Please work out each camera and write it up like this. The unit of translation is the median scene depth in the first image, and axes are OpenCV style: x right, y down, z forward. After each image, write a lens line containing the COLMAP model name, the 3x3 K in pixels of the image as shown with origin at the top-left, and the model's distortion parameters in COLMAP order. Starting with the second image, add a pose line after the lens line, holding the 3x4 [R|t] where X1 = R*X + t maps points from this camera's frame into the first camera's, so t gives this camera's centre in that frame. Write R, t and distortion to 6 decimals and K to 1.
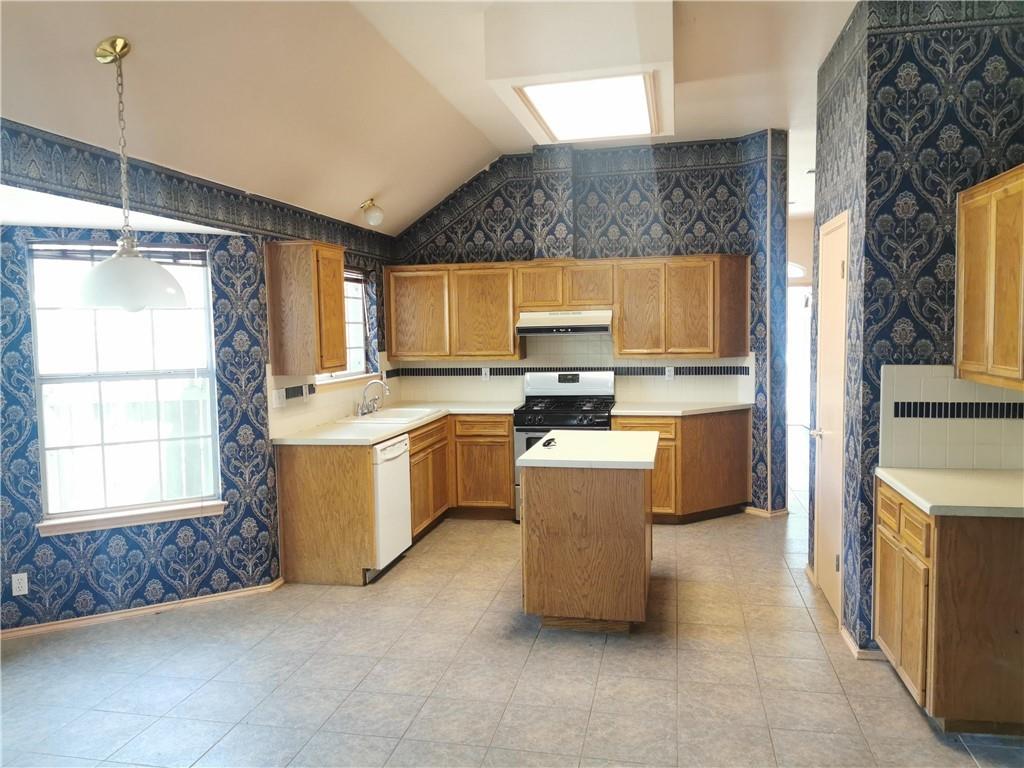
lens RADIAL K [[783.3, 0, 512.0], [0, 783.3, 384.0], [0, 0, 1]] dist [0.070390, -0.098685]
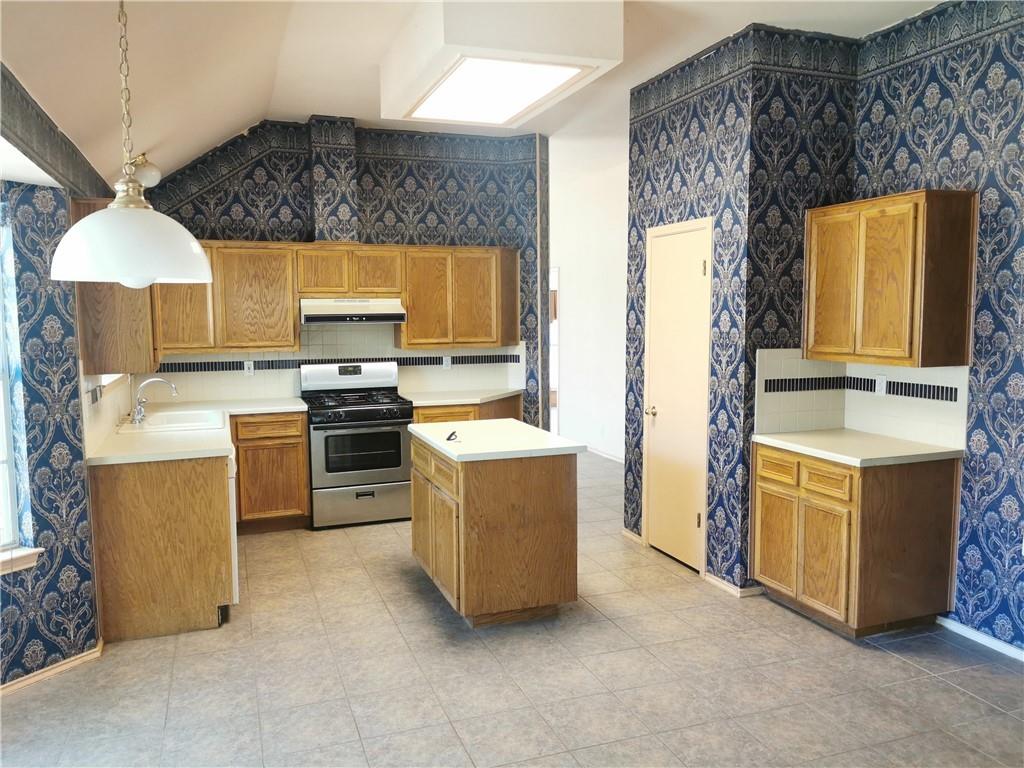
lens RADIAL K [[783.3, 0, 512.0], [0, 783.3, 384.0], [0, 0, 1]] dist [0.070390, -0.098685]
pose [[0.850186, -0.036546, 0.525213, -0.357182], [0.030939, 0.999332, 0.019454, -0.004386], [-0.525573, -0.000290, 0.850748, 0.135712]]
